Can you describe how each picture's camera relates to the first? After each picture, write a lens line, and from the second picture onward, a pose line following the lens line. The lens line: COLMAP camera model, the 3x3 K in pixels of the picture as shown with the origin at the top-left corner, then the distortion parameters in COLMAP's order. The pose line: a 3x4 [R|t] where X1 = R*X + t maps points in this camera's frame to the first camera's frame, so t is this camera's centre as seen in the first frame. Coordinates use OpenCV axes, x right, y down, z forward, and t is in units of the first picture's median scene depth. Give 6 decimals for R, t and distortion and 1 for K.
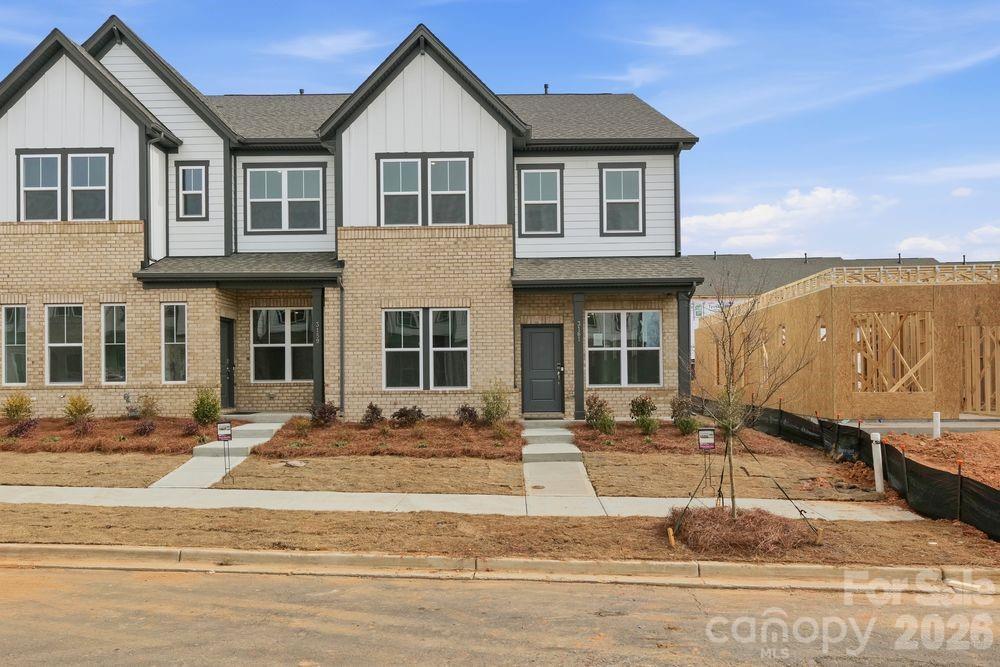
lens RADIAL K [[746.2, 0, 500.0], [0, 746.2, 333.5], [0, 0, 1]] dist [-0.000025, 0.000093]
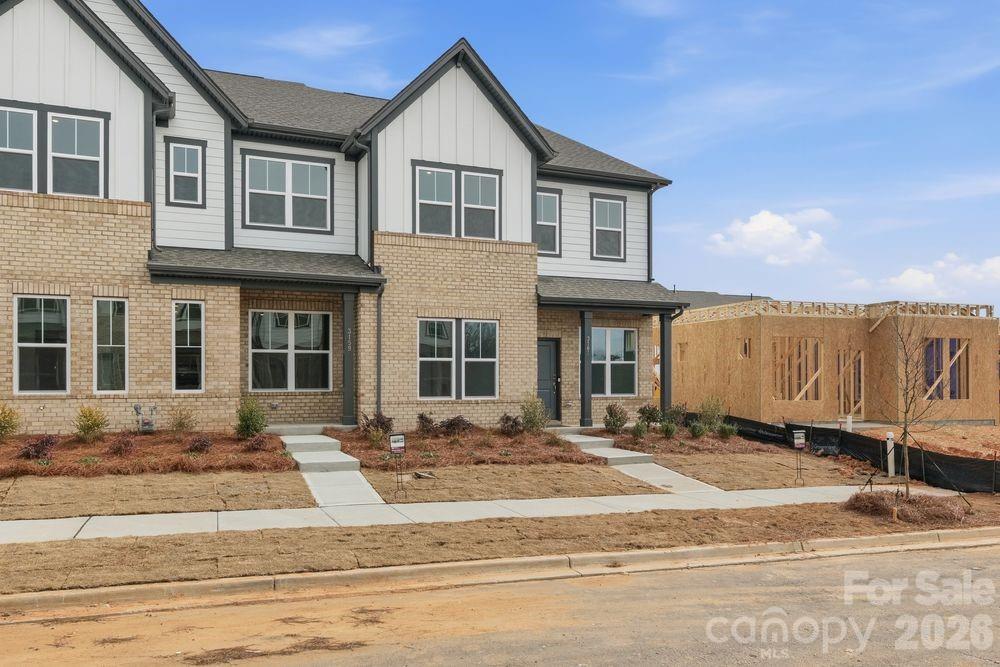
lens RADIAL K [[753.4, 0, 499.9], [0, 753.4, 340.5], [0, 0, 1]] dist [0.002404, -0.000243]
pose [[0.913372, 0.030375, 0.405992, -0.458297], [-0.030551, 0.999515, -0.006050, -0.000166], [-0.405979, -0.006877, 0.913857, 0.041815]]
